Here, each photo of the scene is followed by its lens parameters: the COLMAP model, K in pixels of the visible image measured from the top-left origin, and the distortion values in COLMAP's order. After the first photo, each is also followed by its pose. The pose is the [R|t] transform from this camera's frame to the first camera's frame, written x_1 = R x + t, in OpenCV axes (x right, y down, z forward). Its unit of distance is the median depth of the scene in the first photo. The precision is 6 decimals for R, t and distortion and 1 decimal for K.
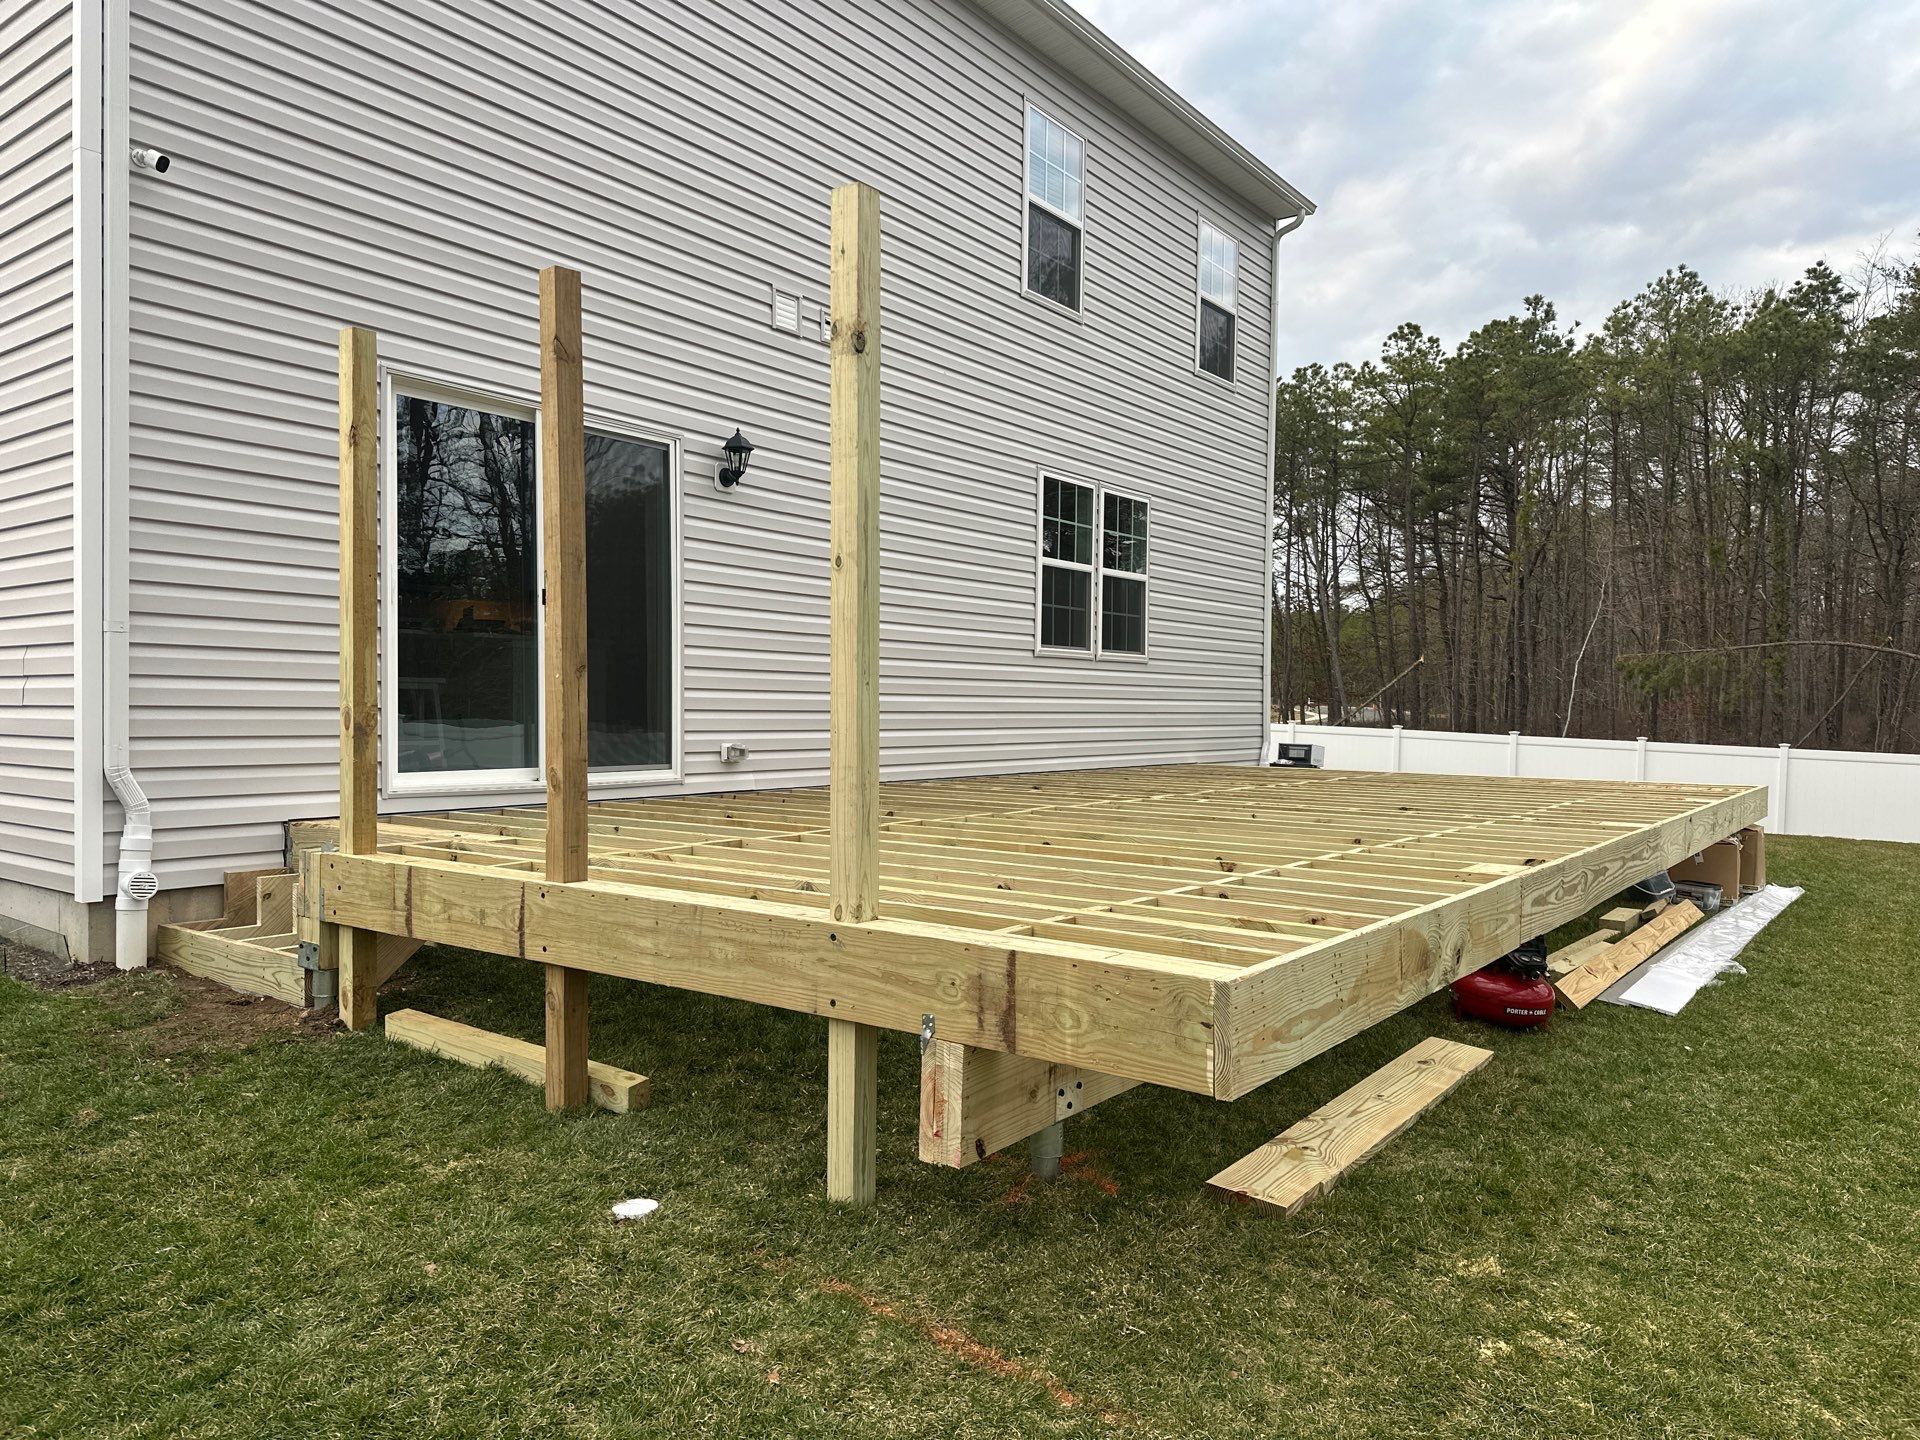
lens RADIAL K [[1329.8, 0, 957.6], [0, 1329.8, 739.2], [0, 0, 1]] dist [0.052710, -0.061526]
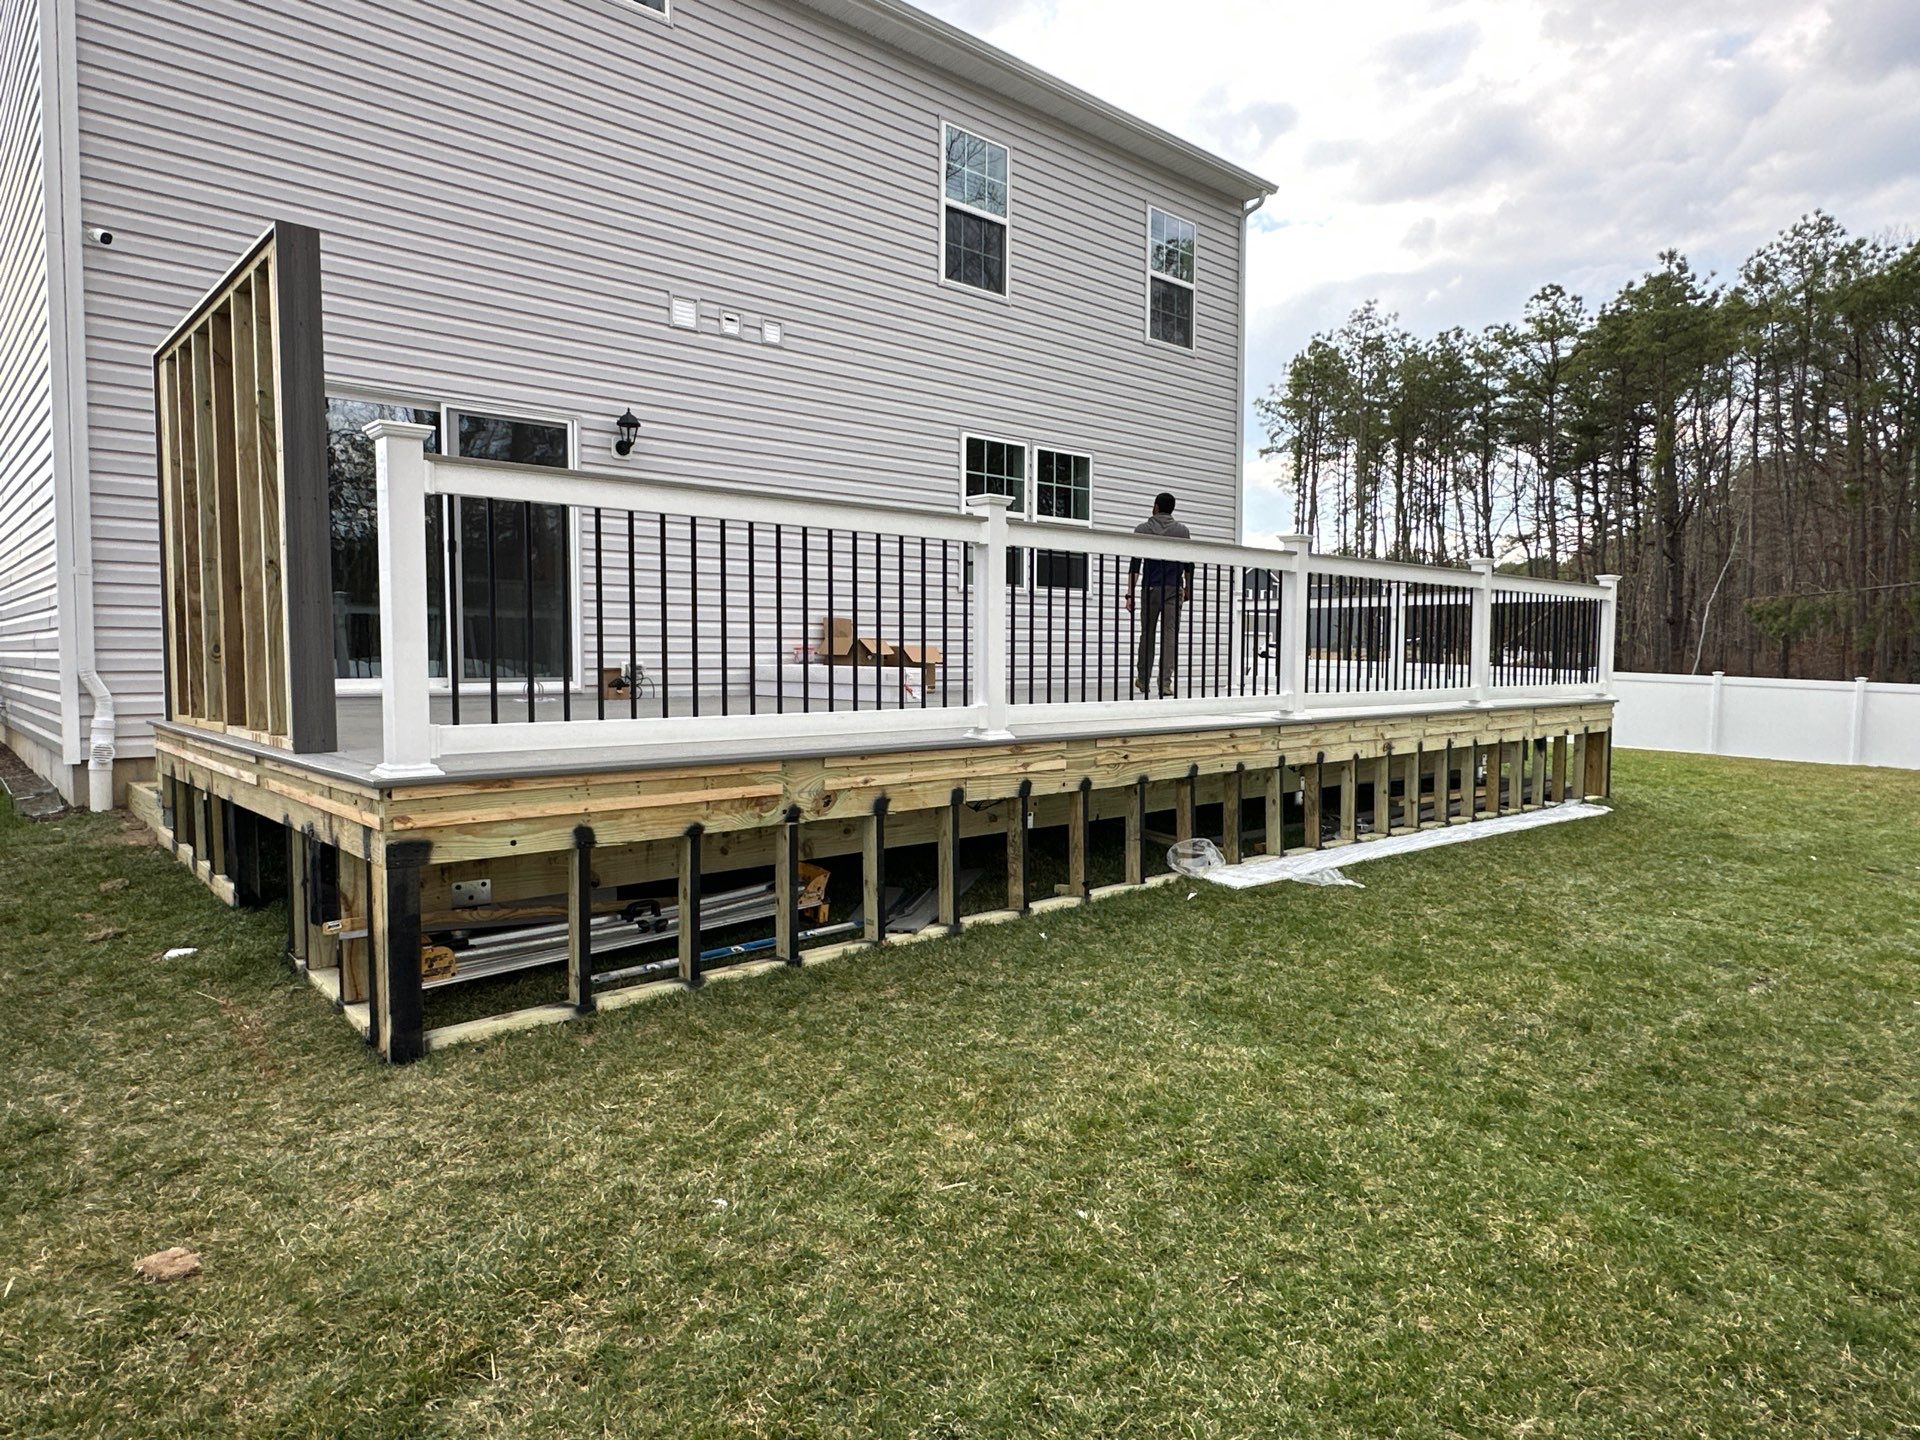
lens RADIAL K [[1182.5, 0, 960.7], [0, 1182.5, 710.7], [0, 0, 1]] dist [-0.013860, 0.011480]
pose [[0.981684, 0.003003, -0.190495, 0.242574], [0.001228, 0.999755, 0.022090, 0.017782], [0.190515, -0.021919, 0.981440, -0.020821]]
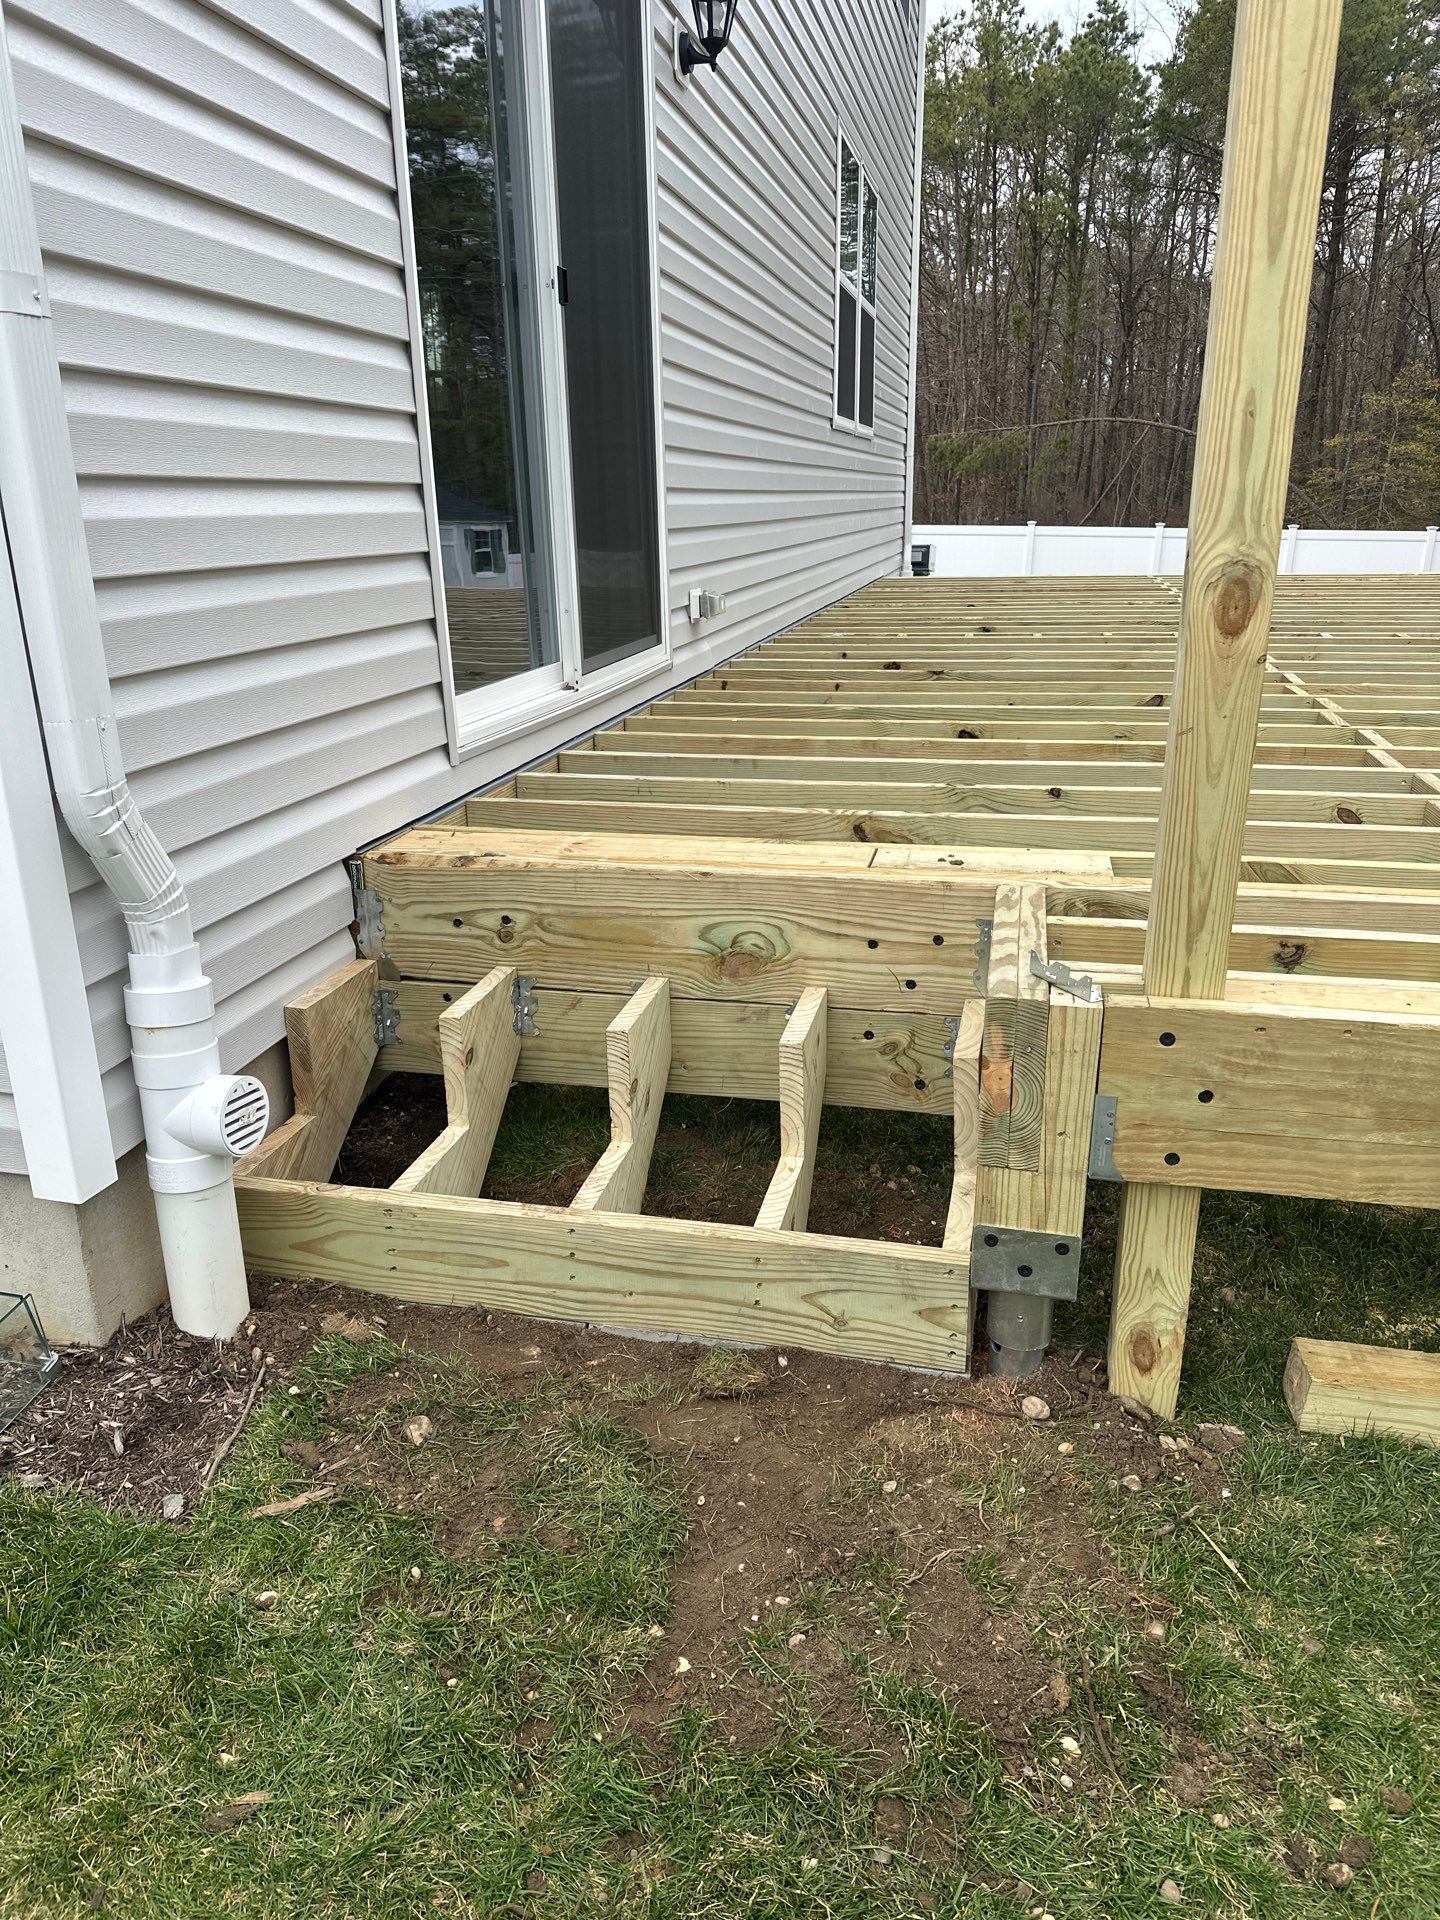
lens RADIAL K [[1342.3, 0, 712.1], [0, 1342.3, 959.9], [0, 0, 1]] dist [0.036438, -0.038453]
pose [[0.919897, -0.153173, 0.361009, -0.286756], [0.039015, 0.951744, 0.304402, -0.014940], [-0.390215, -0.265933, 0.881483, 0.304378]]
